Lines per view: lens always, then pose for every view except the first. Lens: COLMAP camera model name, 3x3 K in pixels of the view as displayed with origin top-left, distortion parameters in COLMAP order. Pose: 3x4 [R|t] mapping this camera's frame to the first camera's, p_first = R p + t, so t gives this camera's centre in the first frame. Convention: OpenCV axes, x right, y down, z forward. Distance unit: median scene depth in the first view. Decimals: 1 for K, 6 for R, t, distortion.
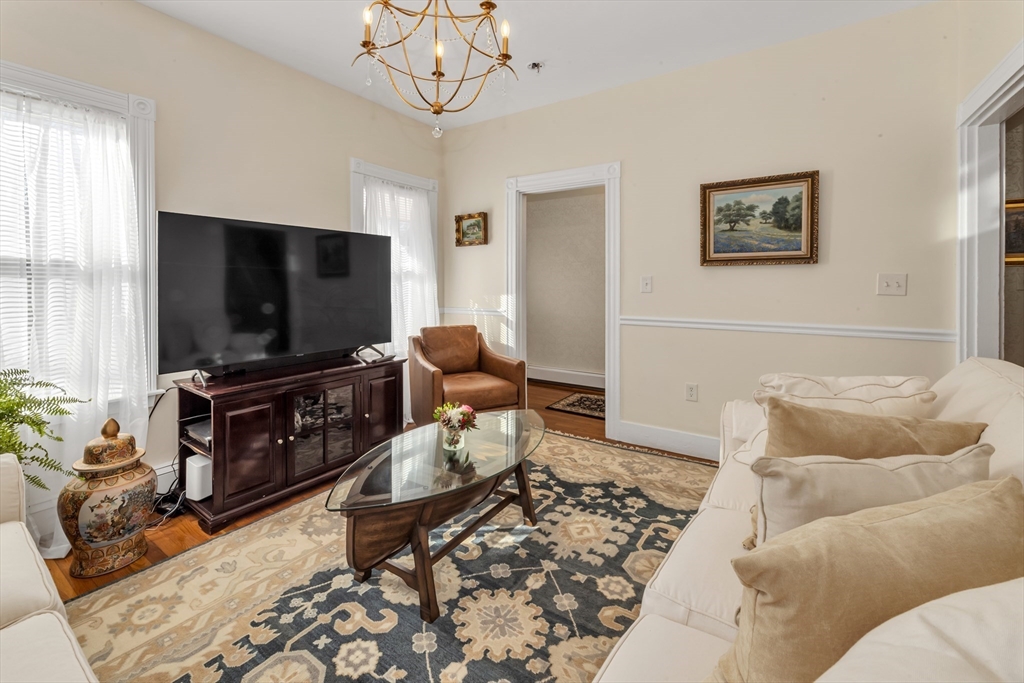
lens RADIAL K [[455.3, 0, 448.0], [0, 455.3, 286.8], [0, 0, 1]] dist [-0.009176, -0.000071]
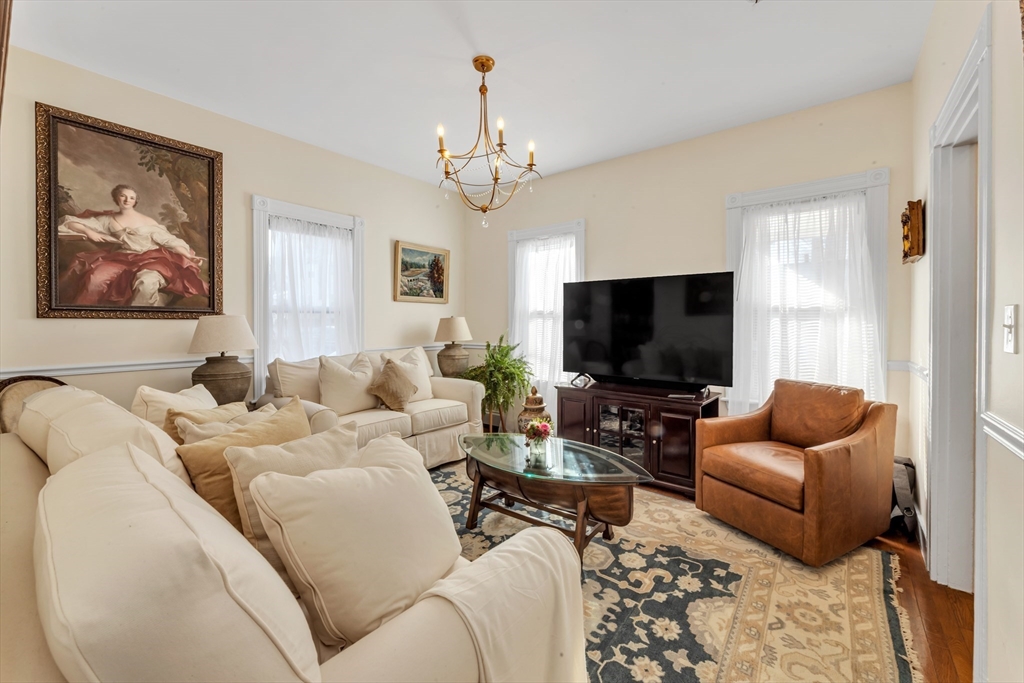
lens RADIAL K [[394.3, 0, 515.2], [0, 394.3, 322.6], [0, 0, 1]] dist [-0.000859, -0.000133]
pose [[-0.013563, 0.004016, -0.999900, 0.922394], [-0.009725, 0.999944, 0.004148, -0.009933], [0.999861, 0.009780, -0.013523, 0.785090]]
